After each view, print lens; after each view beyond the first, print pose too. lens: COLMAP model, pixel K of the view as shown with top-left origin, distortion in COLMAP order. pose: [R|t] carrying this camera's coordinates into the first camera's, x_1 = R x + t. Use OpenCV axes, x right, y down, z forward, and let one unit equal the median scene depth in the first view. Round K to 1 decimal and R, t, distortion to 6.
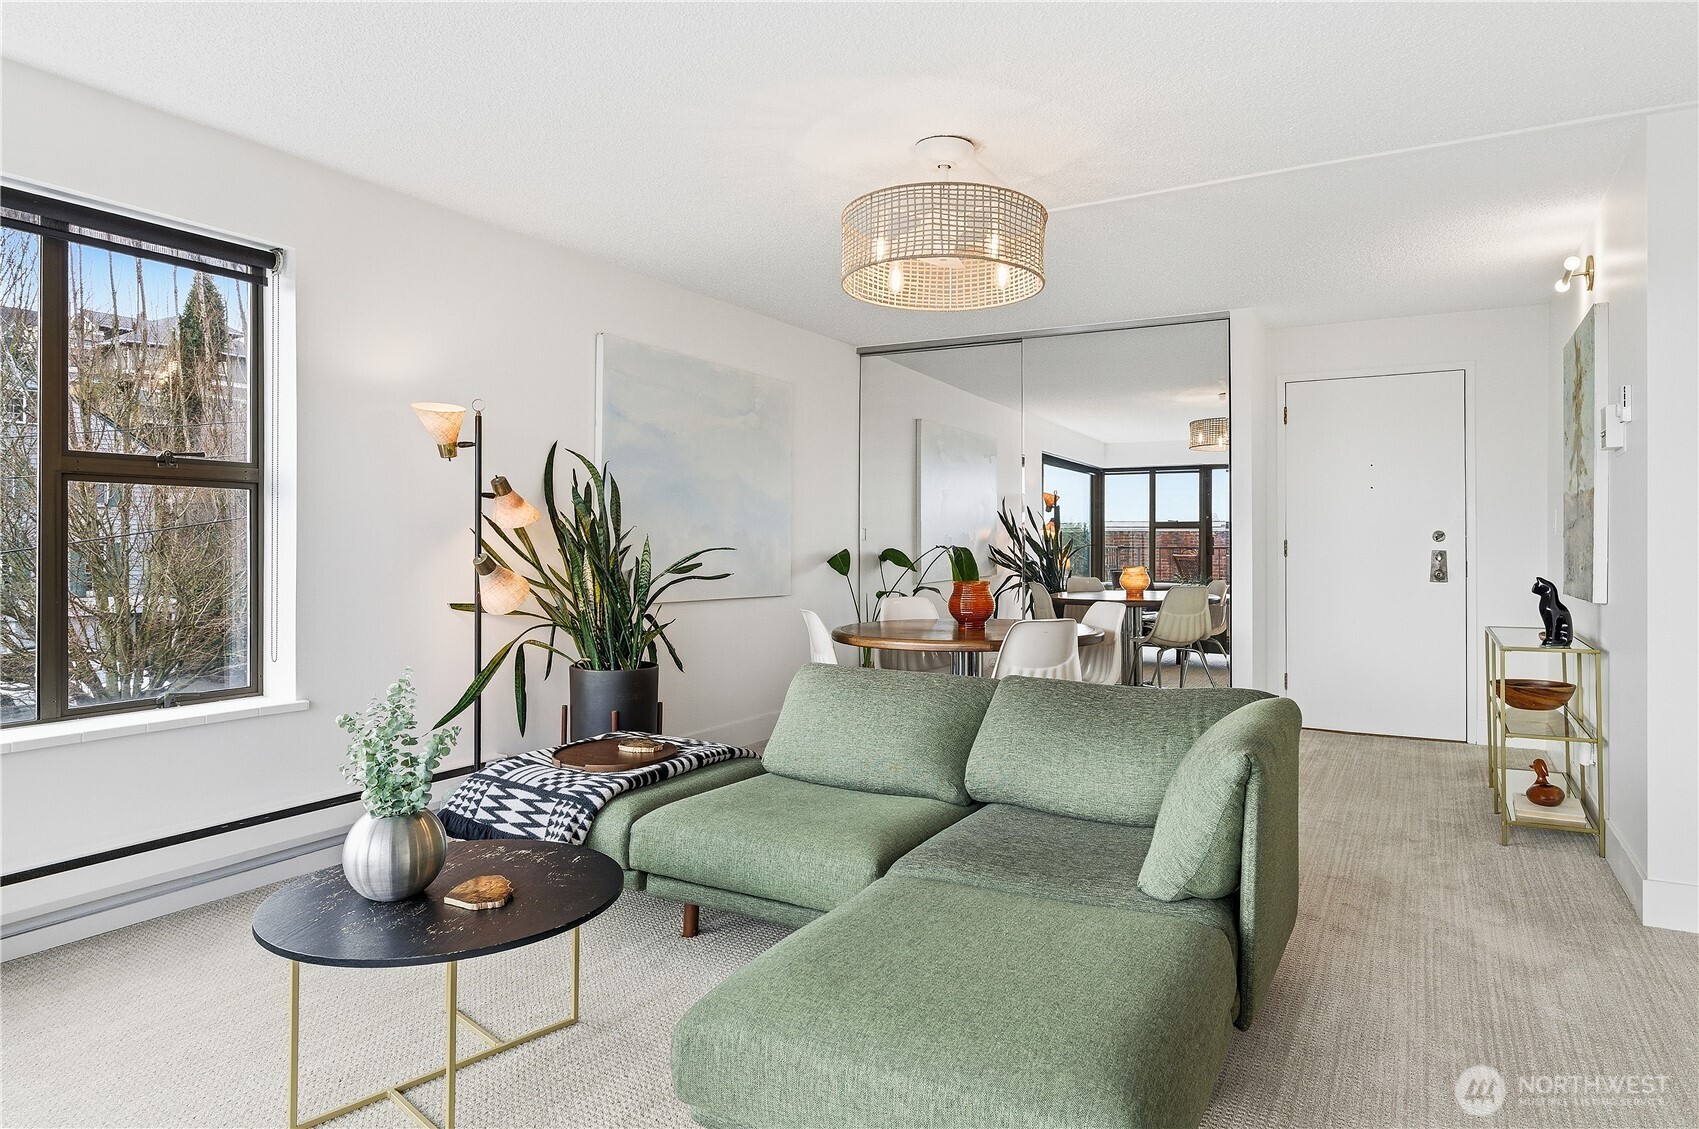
lens RADIAL K [[974.9, 0, 882.7], [0, 974.9, 557.6], [0, 0, 1]] dist [-0.006220, 0.004086]
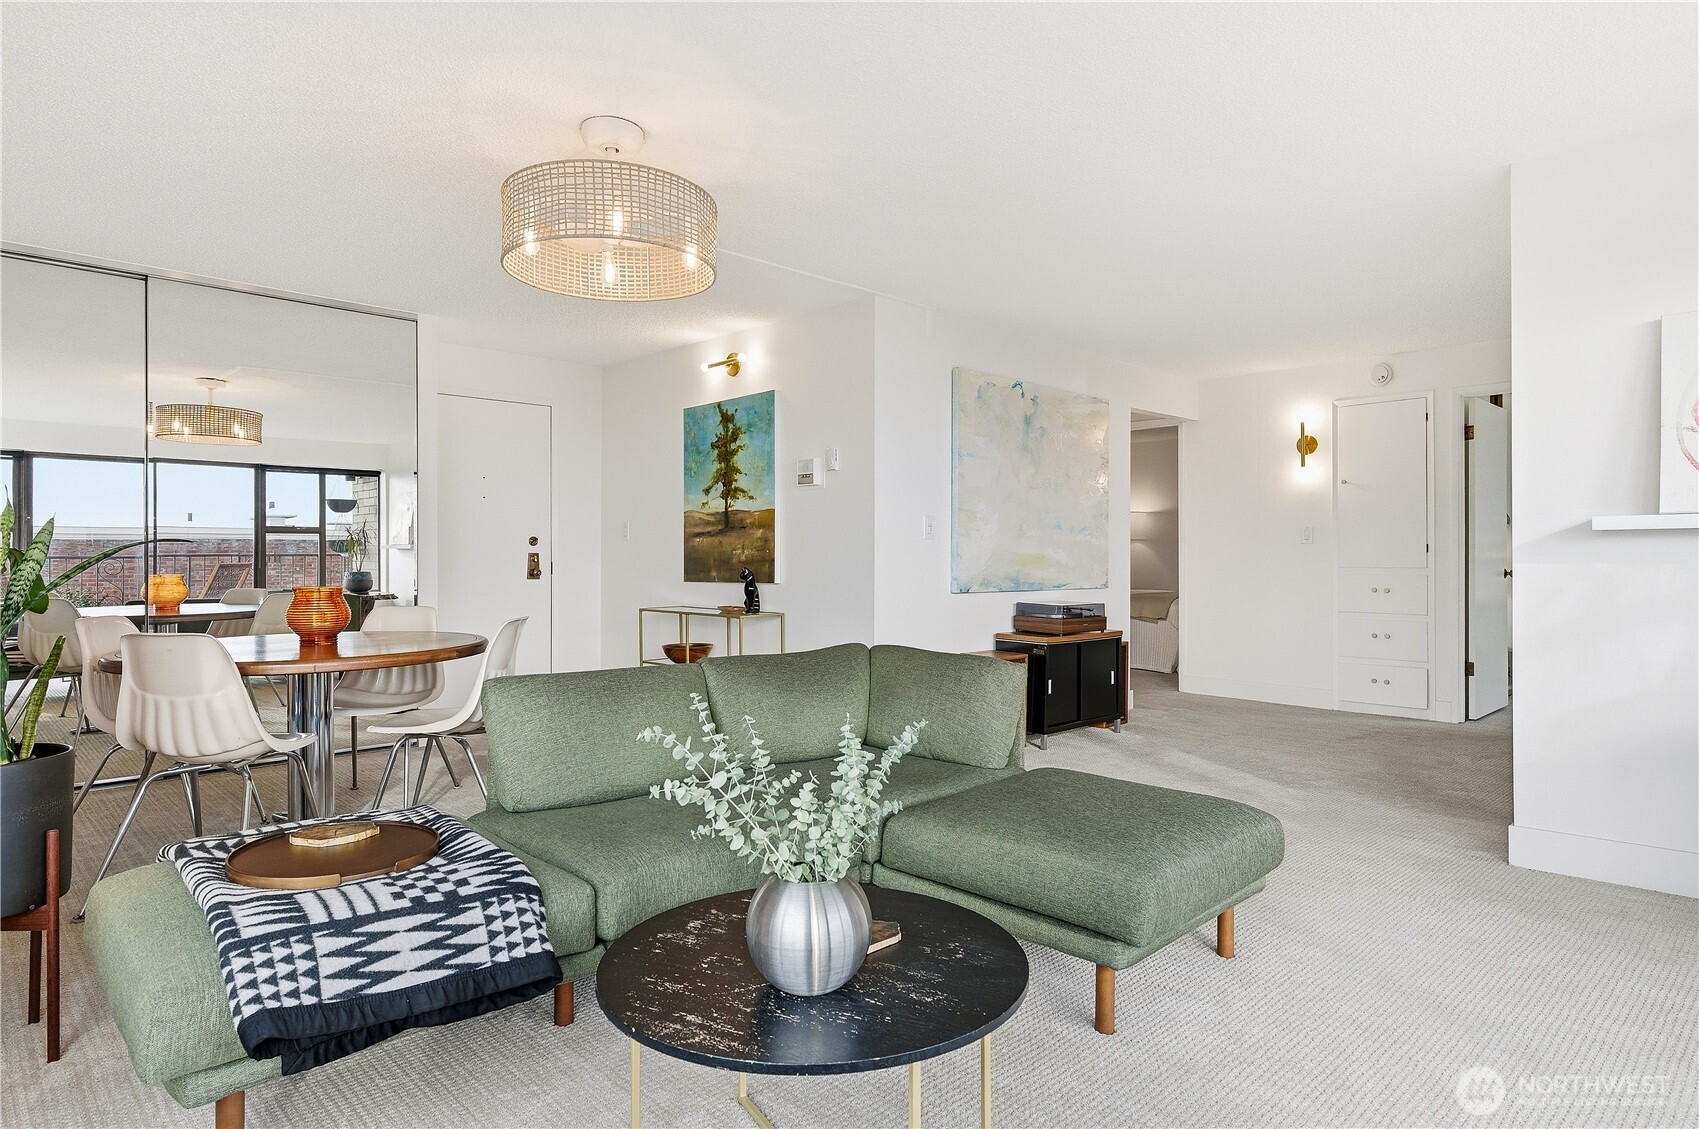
lens RADIAL K [[974.9, 0, 844.3], [0, 974.9, 564.1], [0, 0, 1]] dist [-0.006220, 0.004086]
pose [[0.297100, -0.009338, 0.954801, -0.865714], [0.016719, 0.999850, 0.004576, 0.013881], [-0.954700, 0.014603, 0.297212, 0.529236]]
